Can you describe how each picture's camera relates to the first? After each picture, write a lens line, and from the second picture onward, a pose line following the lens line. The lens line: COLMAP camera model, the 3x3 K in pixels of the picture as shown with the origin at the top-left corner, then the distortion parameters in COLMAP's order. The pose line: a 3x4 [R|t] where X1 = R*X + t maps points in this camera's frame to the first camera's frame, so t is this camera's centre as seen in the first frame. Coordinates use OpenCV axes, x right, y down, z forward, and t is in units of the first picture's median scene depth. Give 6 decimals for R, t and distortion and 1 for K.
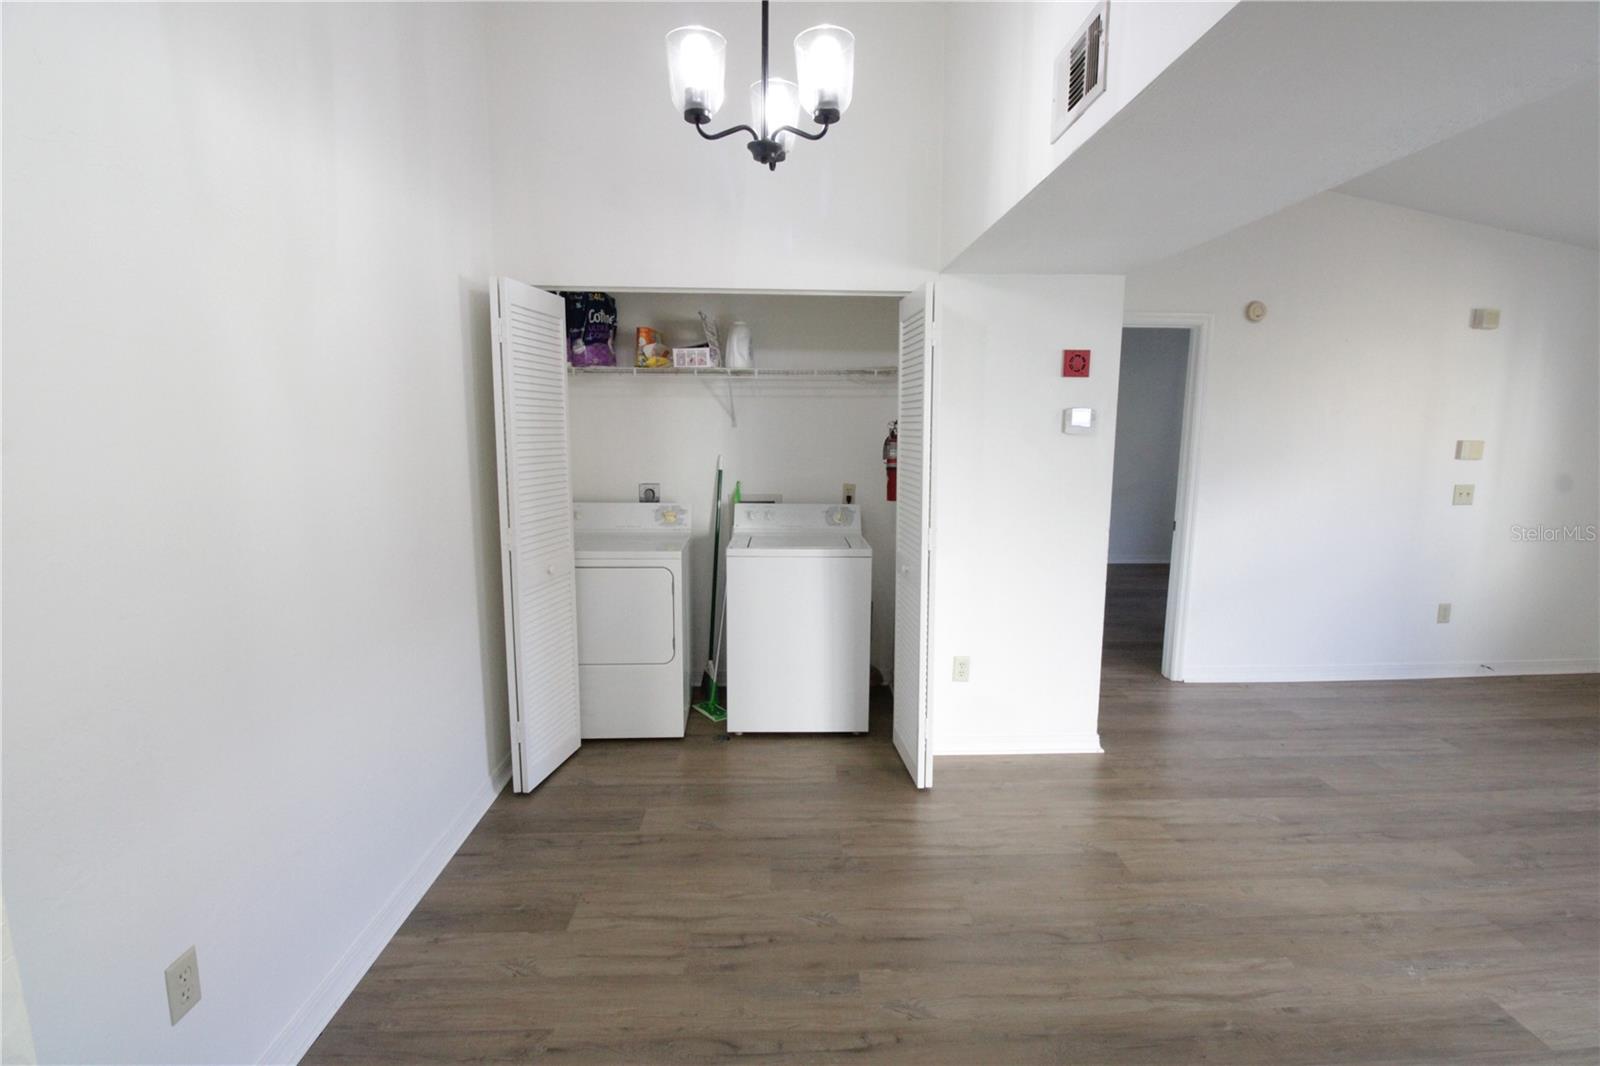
lens RADIAL K [[744.7, 0, 805.0], [0, 744.7, 534.1], [0, 0, 1]] dist [-0.009241, -0.008323]
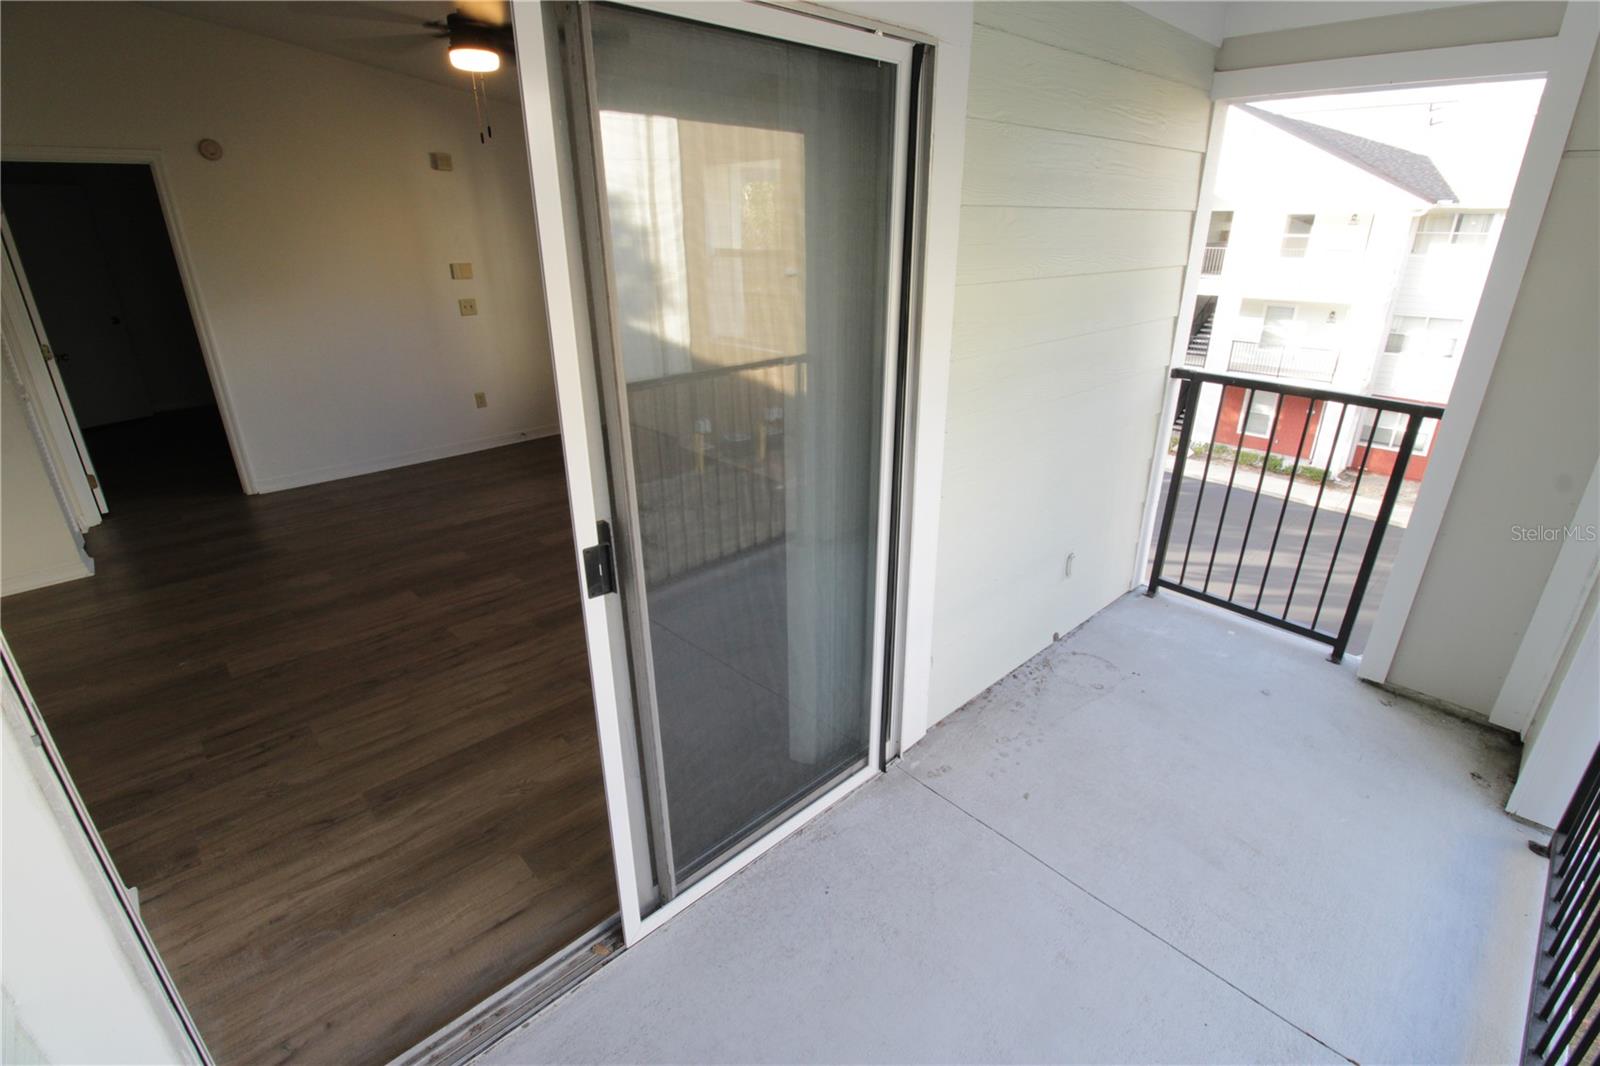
lens RADIAL K [[744.7, 0, 802.1], [0, 744.7, 533.3], [0, 0, 1]] dist [-0.009241, -0.008323]
pose [[0.752660, -0.256509, 0.606388, 0.770398], [0.105772, 0.956133, 0.273169, 0.058868], [-0.649858, -0.141465, 0.746775, -0.738446]]
